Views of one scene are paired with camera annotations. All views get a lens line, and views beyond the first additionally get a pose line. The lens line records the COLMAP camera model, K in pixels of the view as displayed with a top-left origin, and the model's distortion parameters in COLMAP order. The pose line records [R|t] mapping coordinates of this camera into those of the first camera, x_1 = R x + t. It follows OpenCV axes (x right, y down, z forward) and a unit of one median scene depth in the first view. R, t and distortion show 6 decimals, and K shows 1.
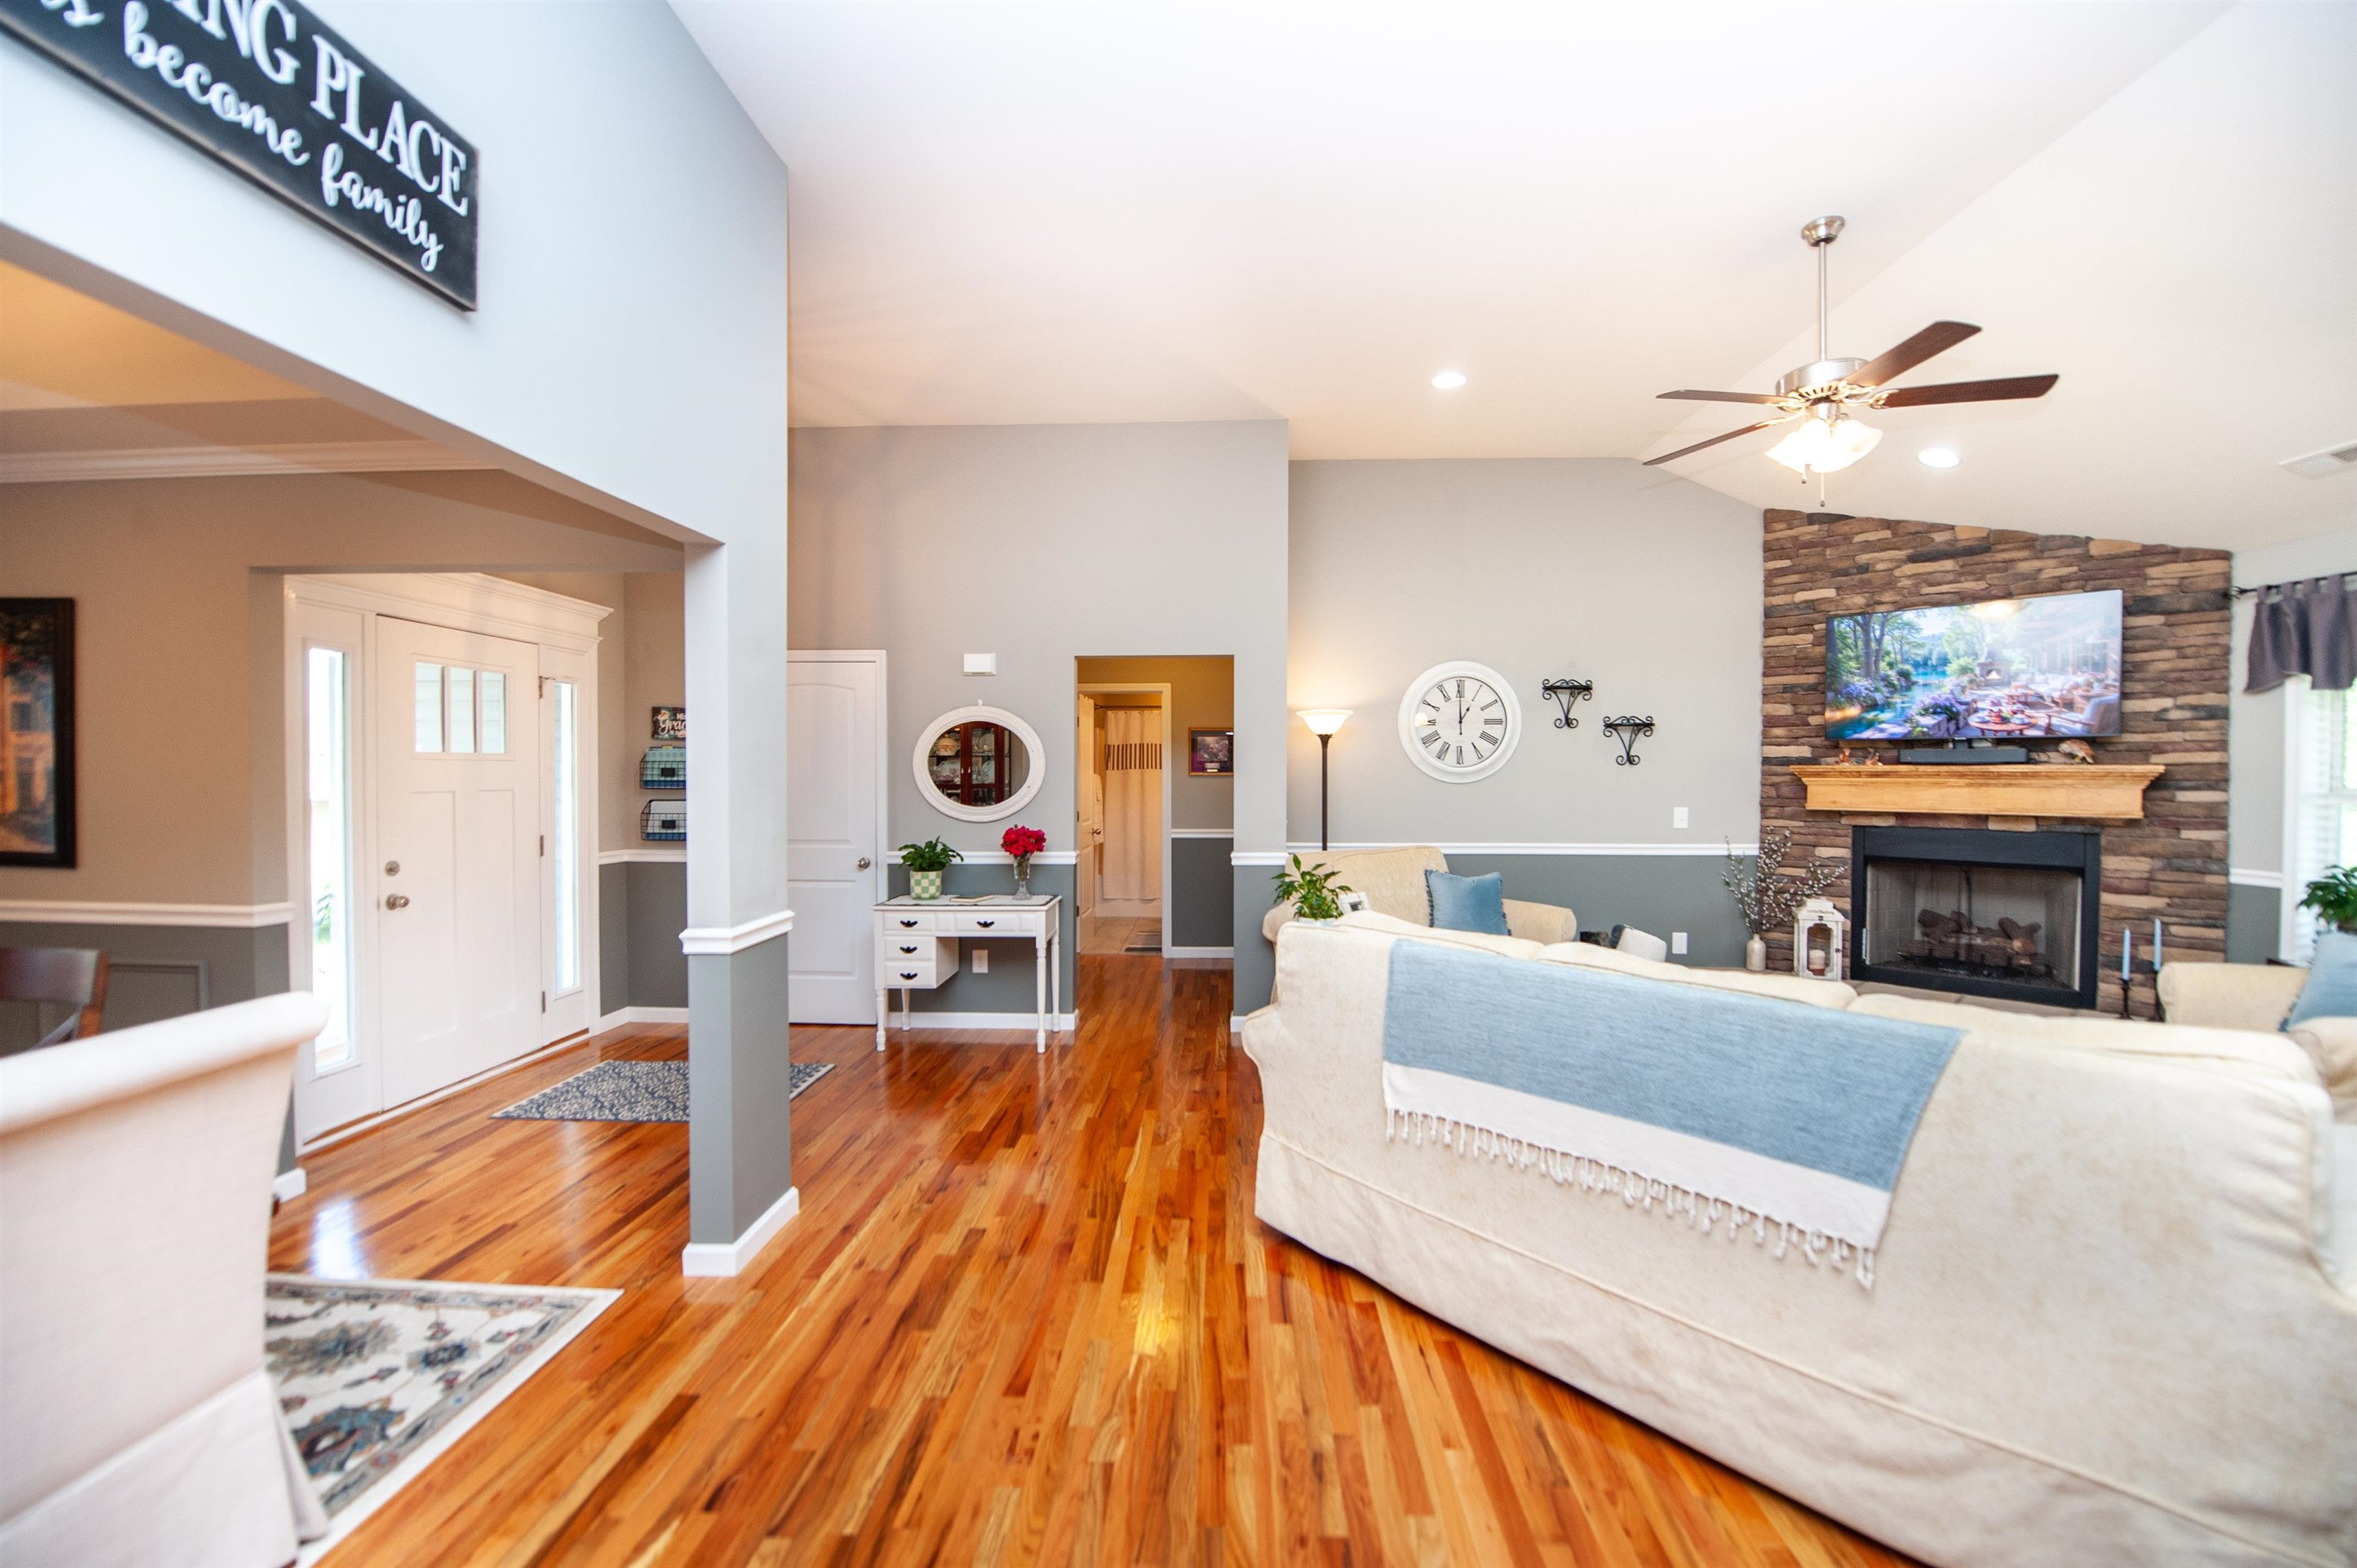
lens RADIAL K [[940.9, 0, 1185.1], [0, 940.9, 793.7], [0, 0, 1]] dist [-0.015169, -0.003371]
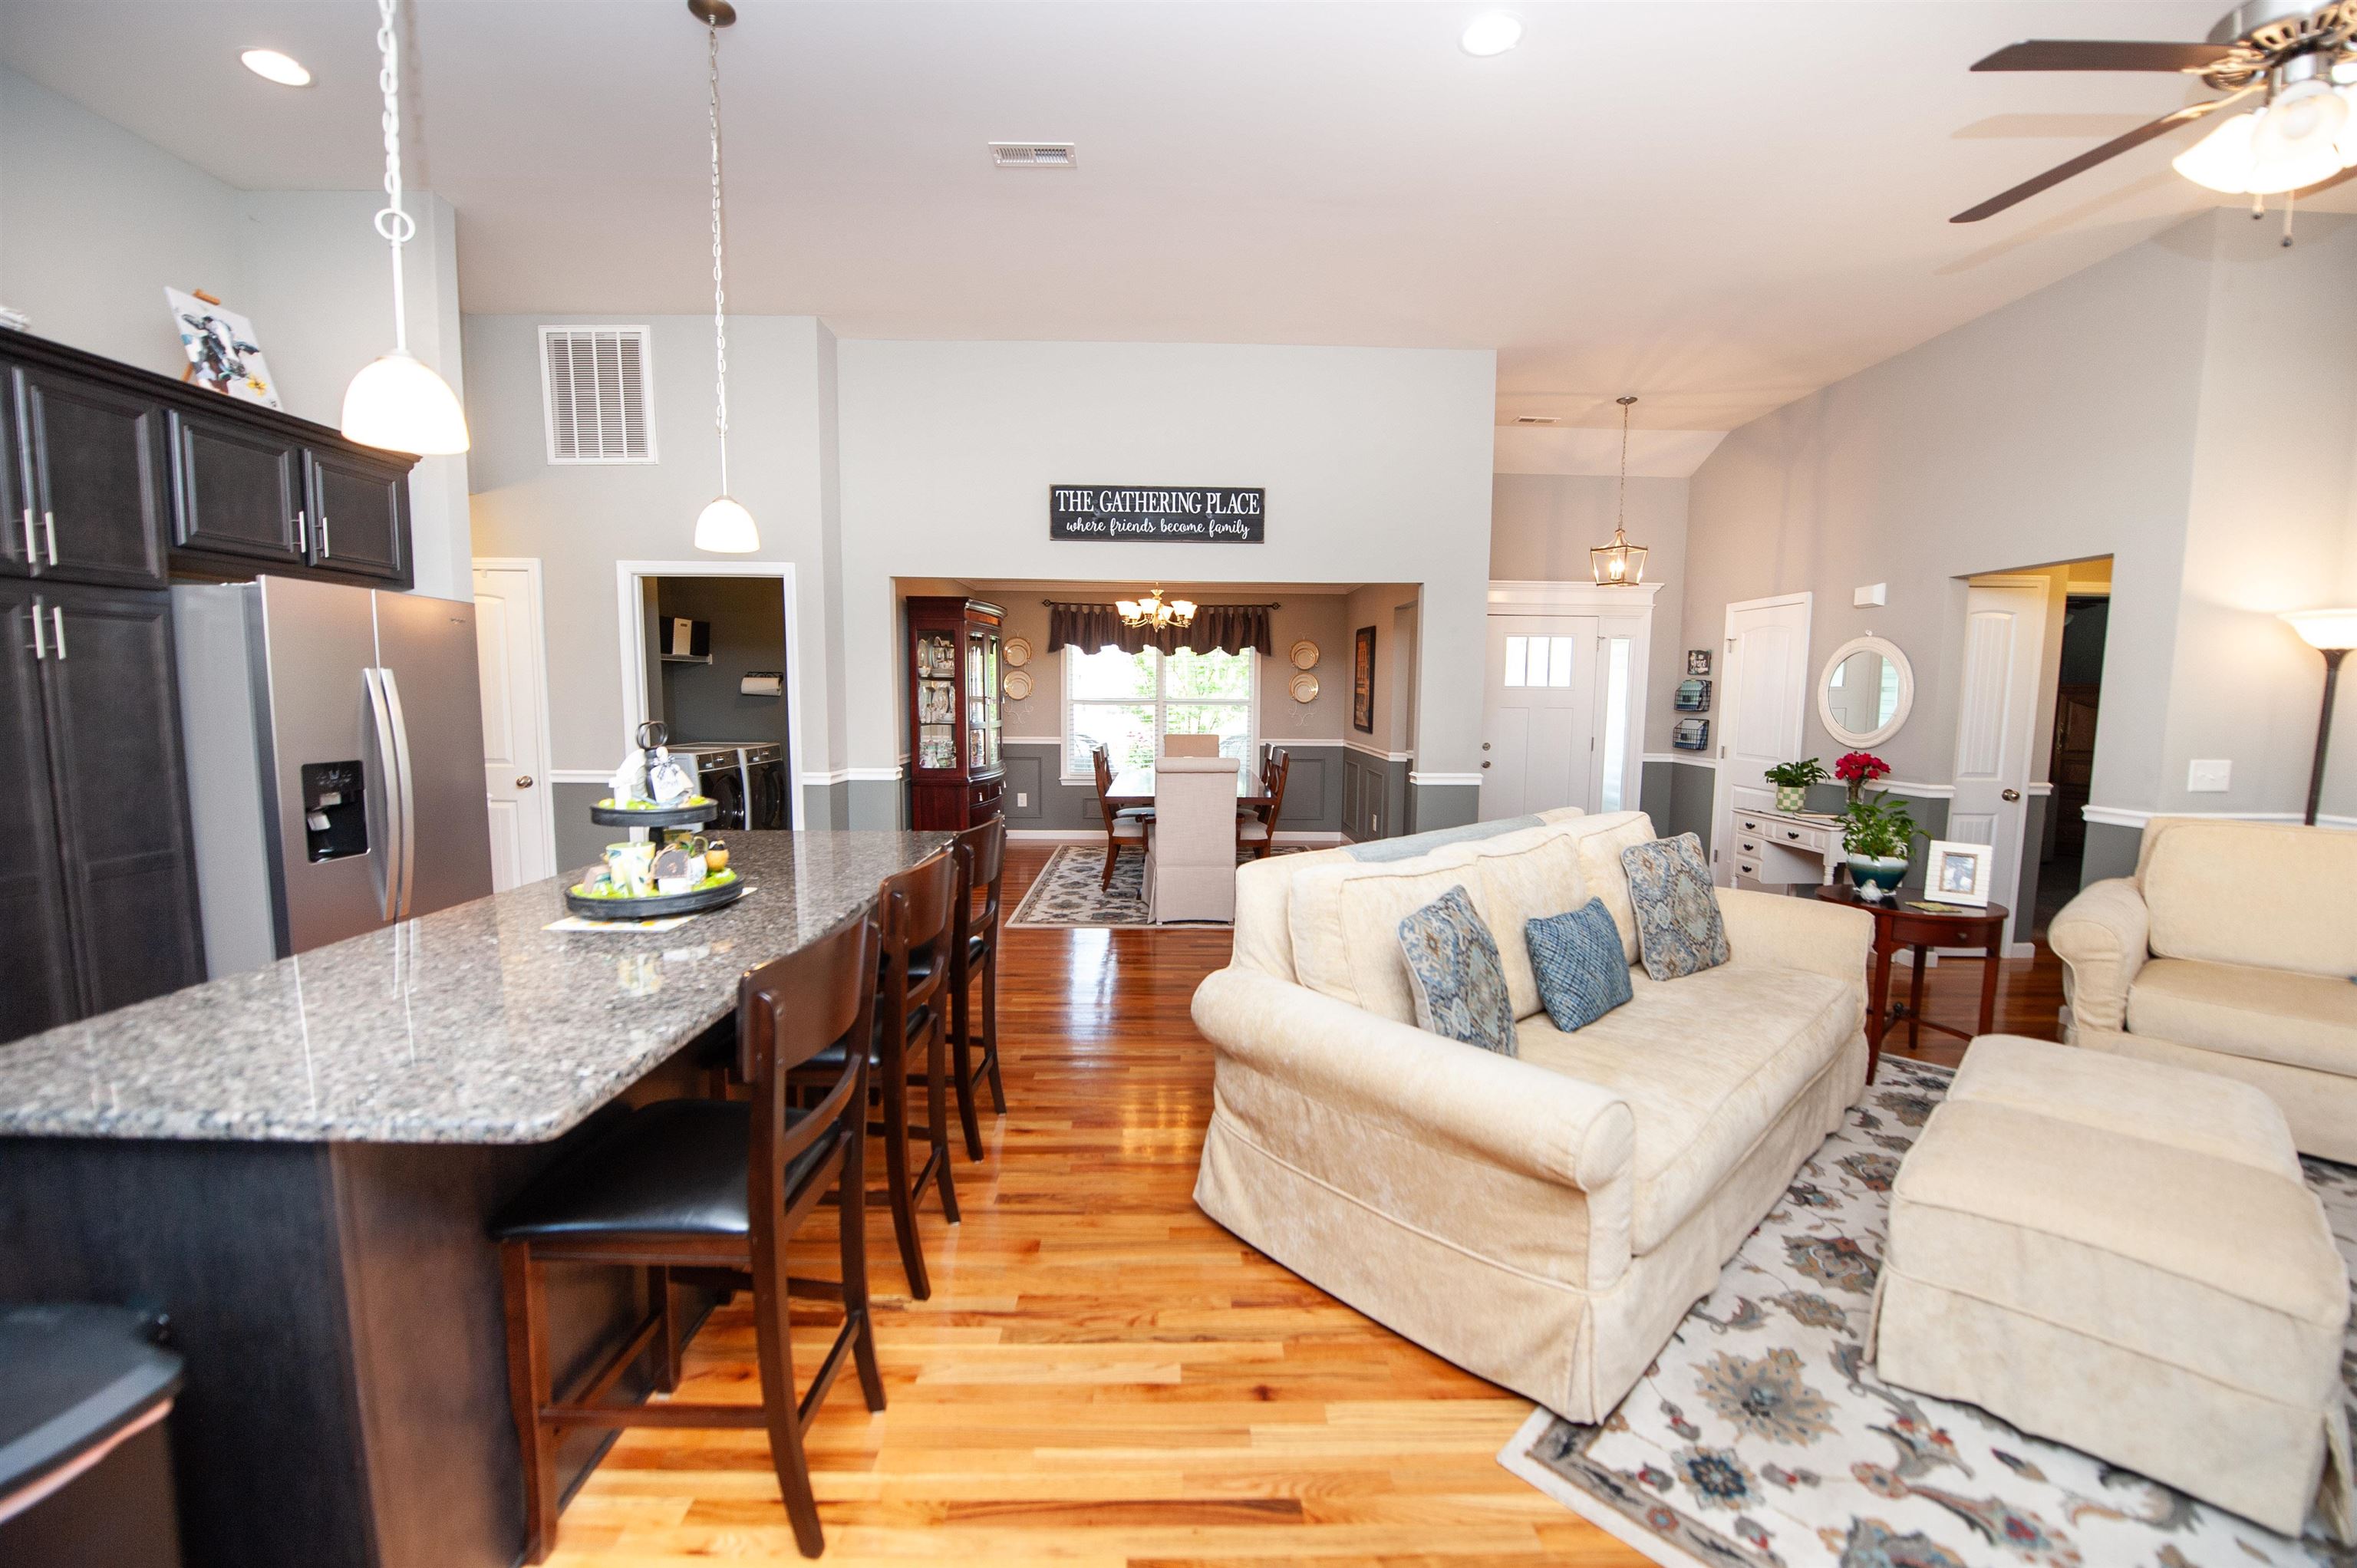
lens RADIAL K [[940.9, 0, 1185.1], [0, 940.9, 793.7], [0, 0, 1]] dist [-0.015169, -0.003371]
pose [[0.060305, 0.106392, -0.992494, 0.815763], [-0.030880, 0.994026, 0.104680, -0.005561], [0.997702, 0.024335, 0.063230, 0.194723]]
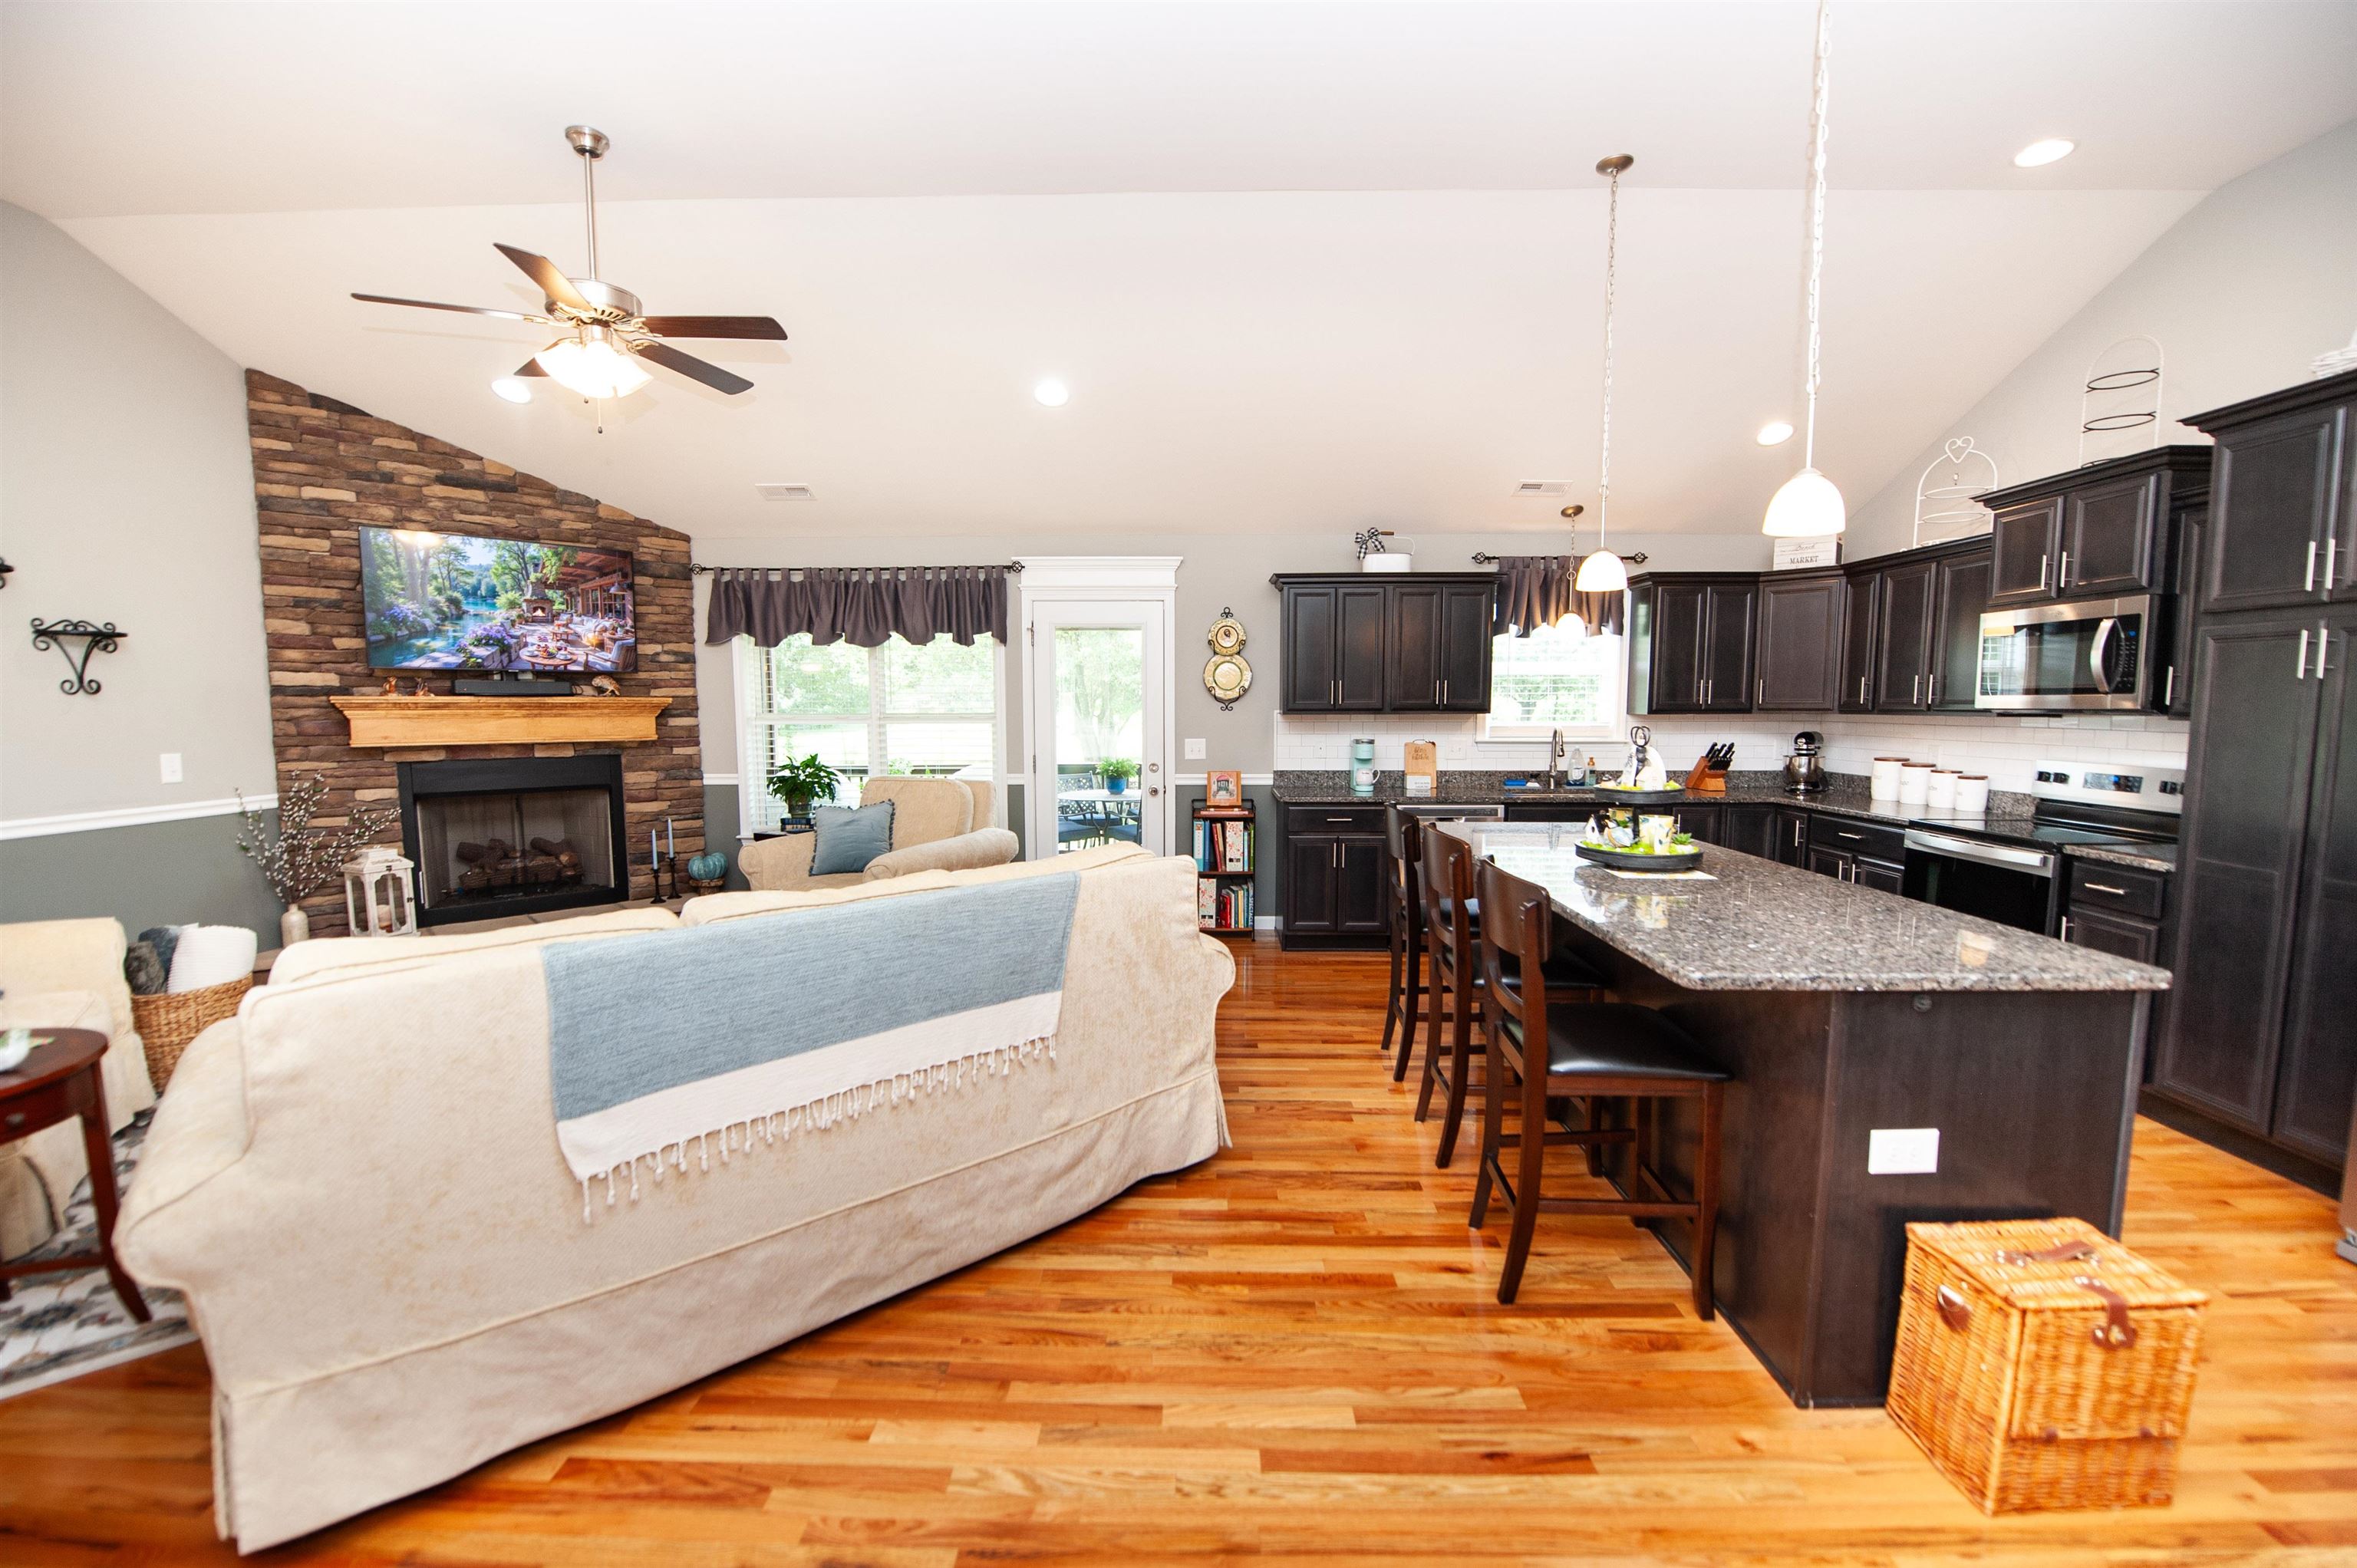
lens RADIAL K [[949.6, 0, 1184.1], [0, 949.6, 794.3], [0, 0, 1]] dist [-0.013871, -0.004126]
pose [[-0.022796, -0.096319, 0.995089, -0.236707], [0.022458, 0.995048, 0.096830, -0.007266], [-0.999488, 0.024555, -0.020520, 0.274037]]
